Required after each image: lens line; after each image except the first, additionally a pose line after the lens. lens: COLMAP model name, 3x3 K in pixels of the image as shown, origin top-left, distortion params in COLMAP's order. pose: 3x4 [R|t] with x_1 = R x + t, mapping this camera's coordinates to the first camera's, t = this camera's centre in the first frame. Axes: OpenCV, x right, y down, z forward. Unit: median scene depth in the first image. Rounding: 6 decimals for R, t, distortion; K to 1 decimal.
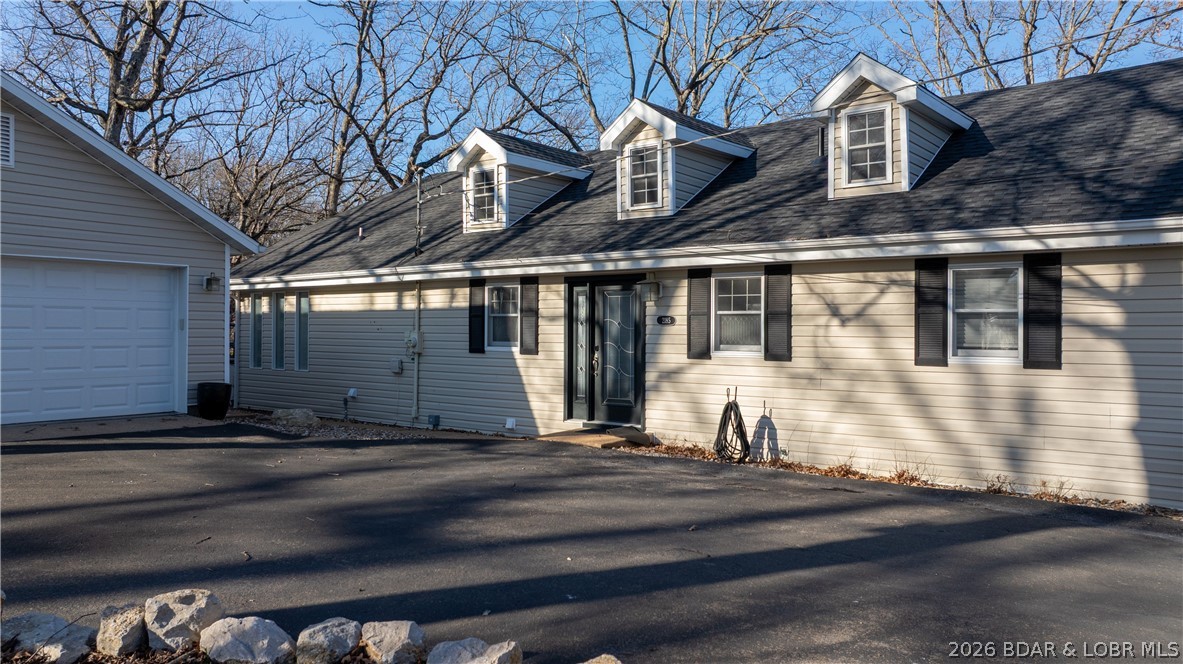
lens RADIAL K [[830.6, 0, 598.1], [0, 830.6, 333.1], [0, 0, 1]] dist [-0.028426, 0.024747]
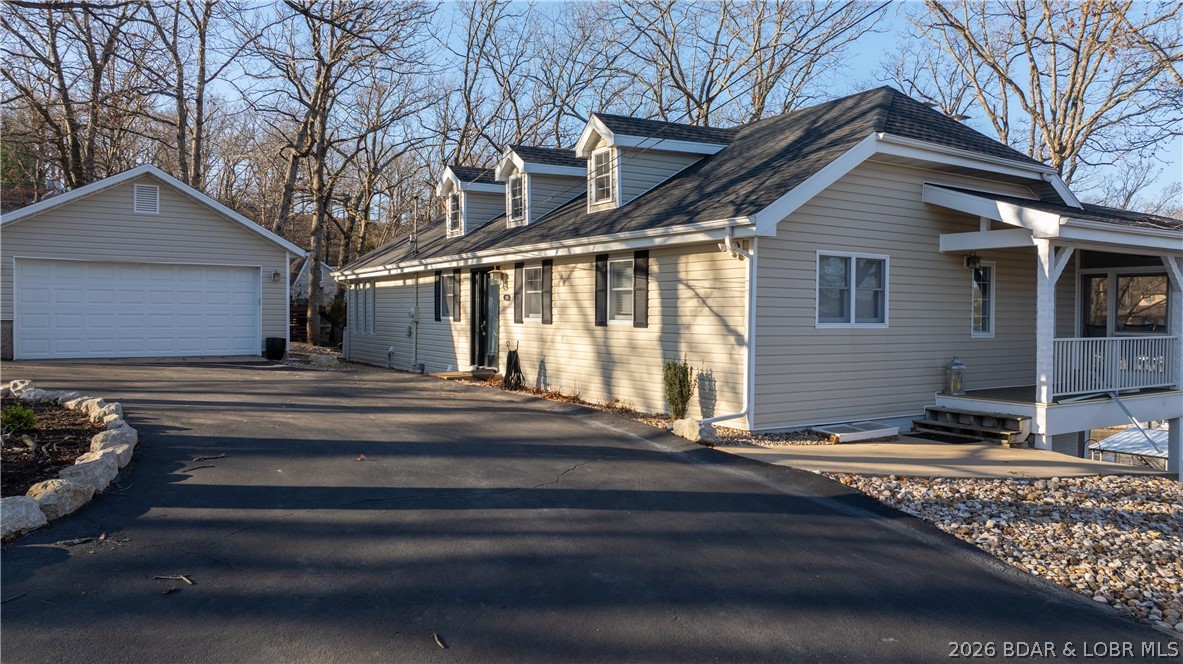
lens RADIAL K [[830.6, 0, 591.5], [0, 830.6, 332.6], [0, 0, 1]] dist [-0.028426, 0.024747]
pose [[0.937368, 0.009599, -0.348210, 0.657549], [-0.002942, 0.999803, 0.019642, 0.015301], [0.348330, -0.017388, 0.937211, -0.299274]]
